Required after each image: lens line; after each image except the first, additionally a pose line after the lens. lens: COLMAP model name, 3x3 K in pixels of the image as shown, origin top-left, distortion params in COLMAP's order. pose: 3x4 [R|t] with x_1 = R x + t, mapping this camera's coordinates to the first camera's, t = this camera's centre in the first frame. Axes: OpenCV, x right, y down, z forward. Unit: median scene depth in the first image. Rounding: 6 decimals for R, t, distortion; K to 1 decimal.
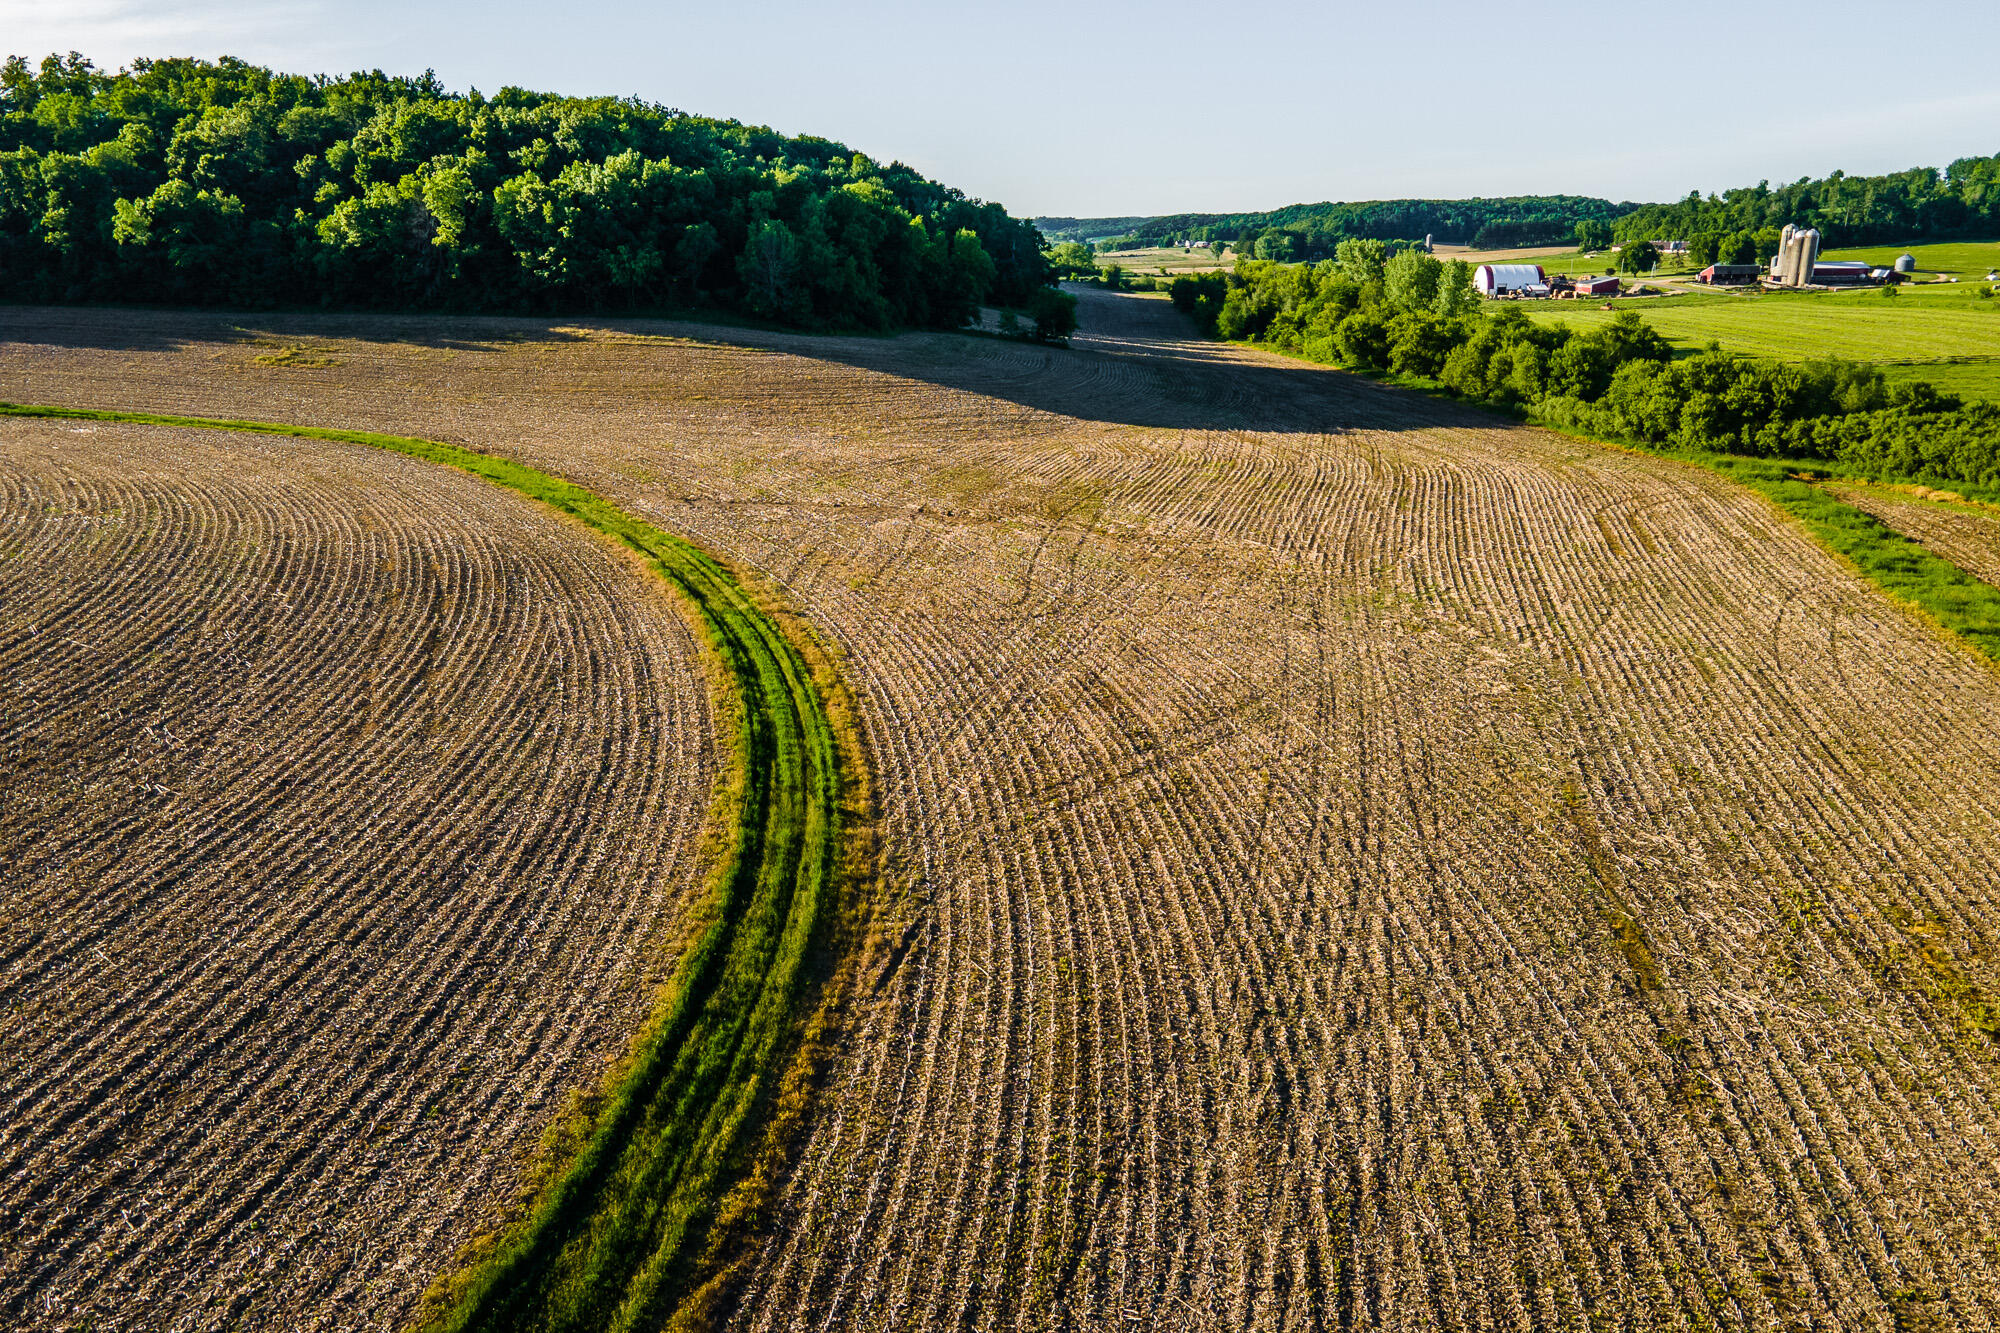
lens RADIAL K [[1474.2, 0, 1000.0], [0, 1474.2, 666.5], [0, 0, 1]] dist [-0.001912, -0.006356]
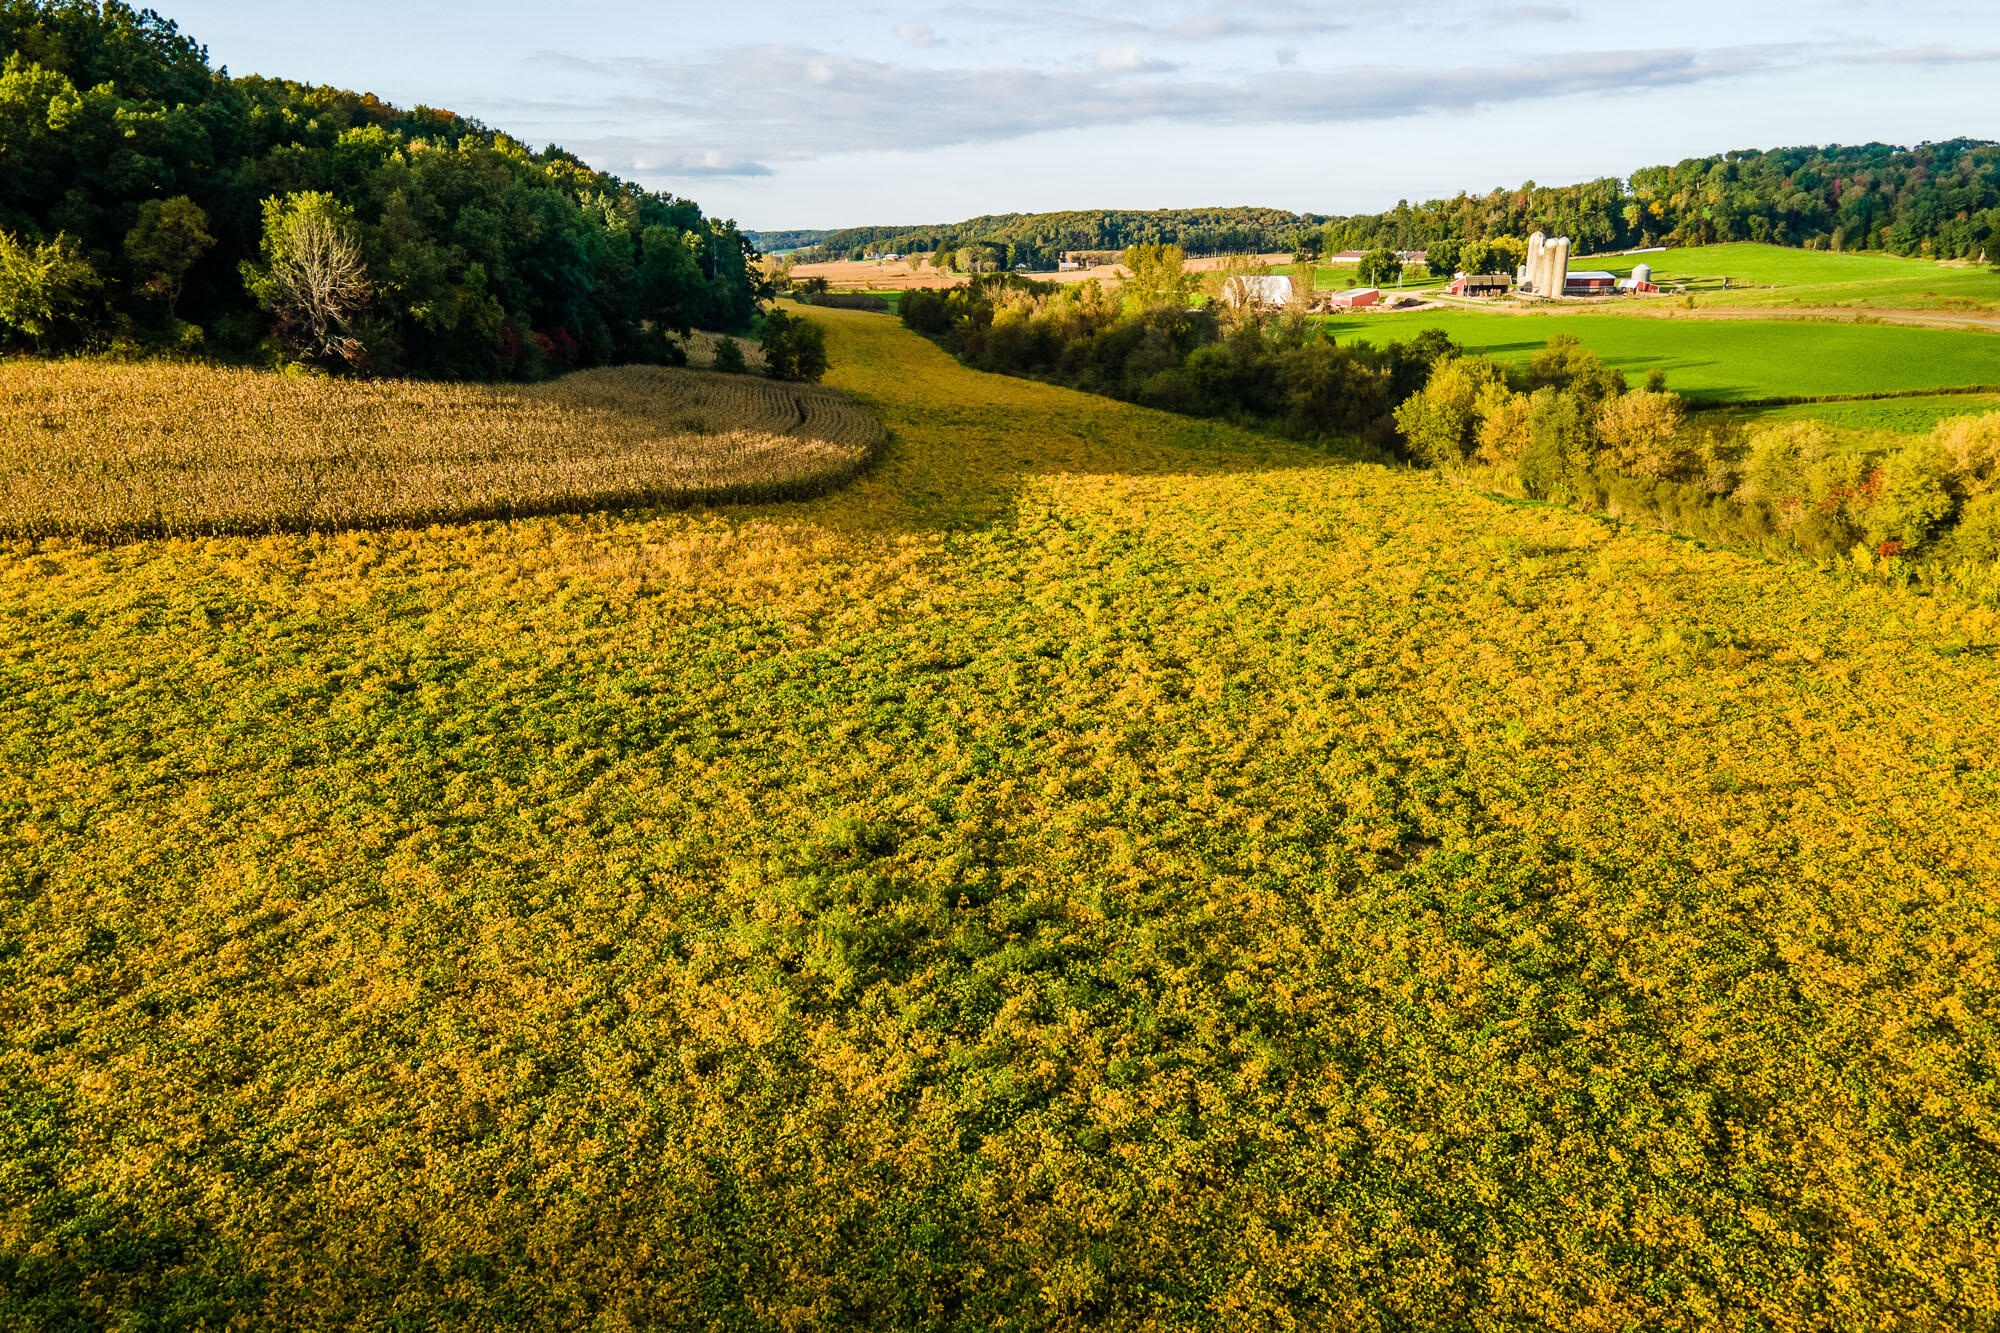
lens RADIAL K [[1420.8, 0, 1000.0], [0, 1420.8, 666.5], [0, 0, 1]] dist [0.008809, 0.004814]
pose [[0.976515, -0.060142, 0.206886, -0.012279], [0.060090, 0.998172, 0.006541, -0.058835], [-0.206901, 0.006044, 0.978343, 0.217458]]
